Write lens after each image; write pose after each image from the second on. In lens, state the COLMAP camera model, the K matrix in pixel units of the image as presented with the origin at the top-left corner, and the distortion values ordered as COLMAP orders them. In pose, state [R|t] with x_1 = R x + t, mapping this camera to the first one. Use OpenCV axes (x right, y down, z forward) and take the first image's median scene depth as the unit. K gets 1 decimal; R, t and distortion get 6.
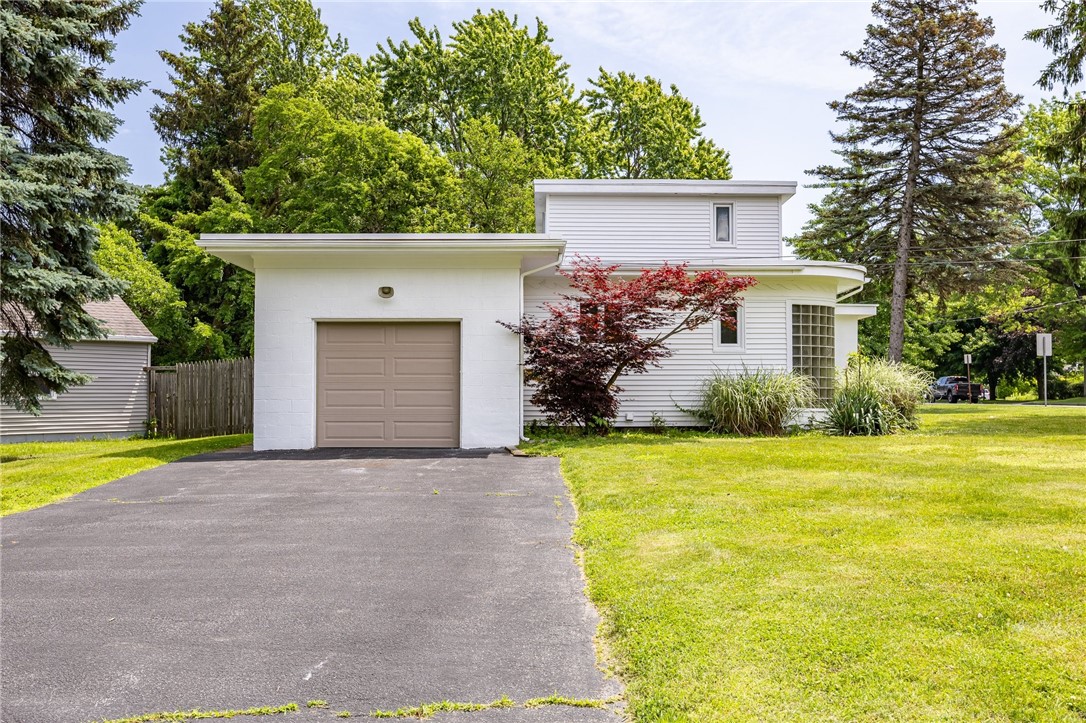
lens RADIAL K [[1050.5, 0, 544.6], [0, 1050.5, 366.6], [0, 0, 1]] dist [0.004509, 0.000000]
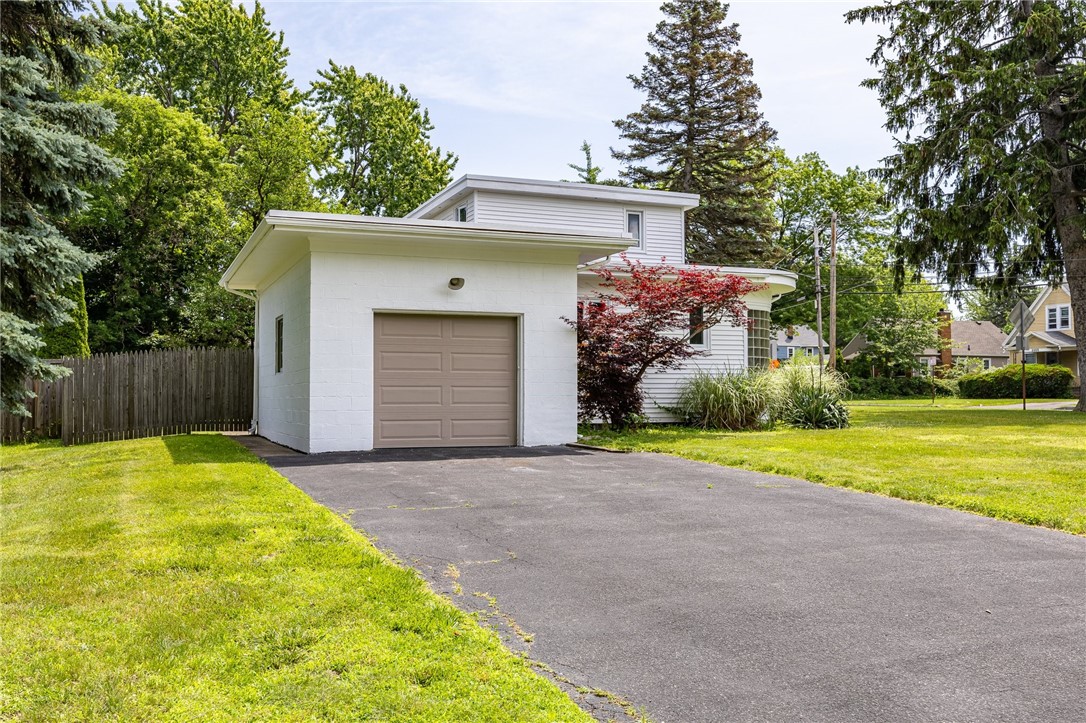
lens RADIAL K [[1050.5, 0, 544.9], [0, 1050.5, 359.1], [0, 0, 1]] dist [0.004509, 0.000000]
pose [[0.927921, 0.011888, 0.372587, -0.194584], [-0.008381, 0.999904, -0.011029, 0.003336], [-0.372683, 0.007111, 0.927932, 0.039101]]
